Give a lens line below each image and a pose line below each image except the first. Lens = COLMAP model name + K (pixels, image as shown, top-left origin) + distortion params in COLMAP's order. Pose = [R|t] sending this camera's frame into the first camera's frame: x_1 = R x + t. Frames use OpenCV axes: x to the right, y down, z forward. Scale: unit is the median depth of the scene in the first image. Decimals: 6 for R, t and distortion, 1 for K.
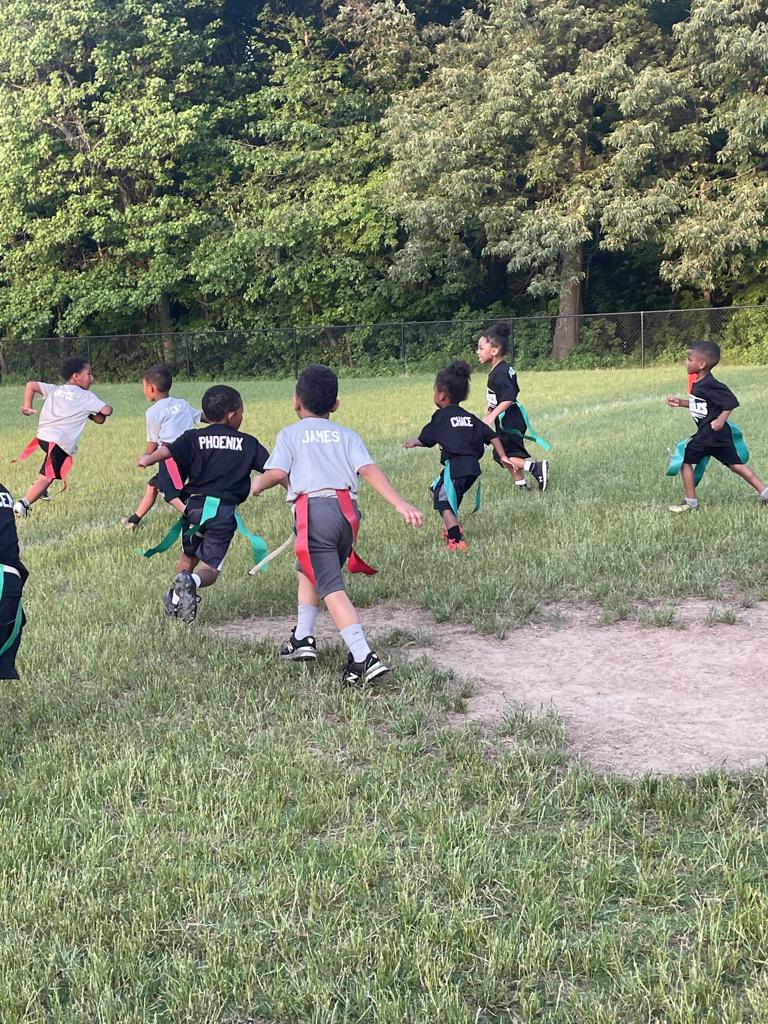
lens RADIAL K [[1601.7, 0, 383.5], [0, 1601.7, 512.1], [0, 0, 1]] dist [0.066005, 0.000000]
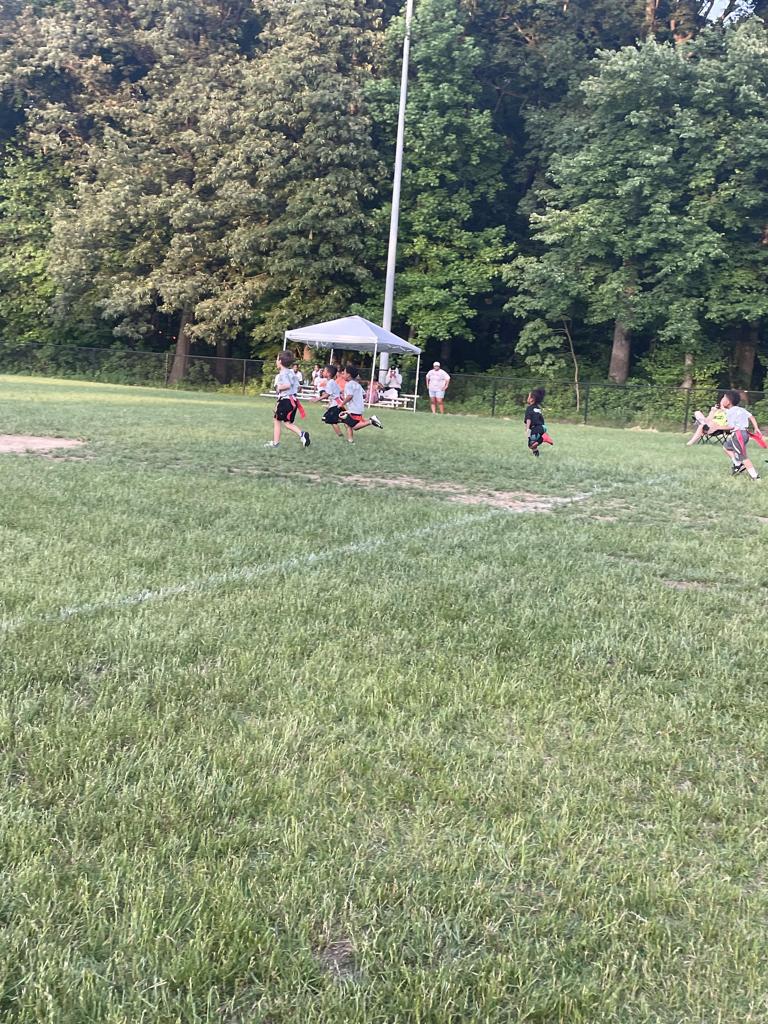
lens RADIAL K [[1326.8, 0, 384.5], [0, 1326.8, 512.1], [0, 0, 1]] dist [0.015792, 0.000000]
pose [[0.992538, 0.120450, 0.018961, 0.347351], [-0.120195, 0.992651, -0.014068, 0.018625], [-0.020516, 0.011684, 0.999721, -0.270203]]
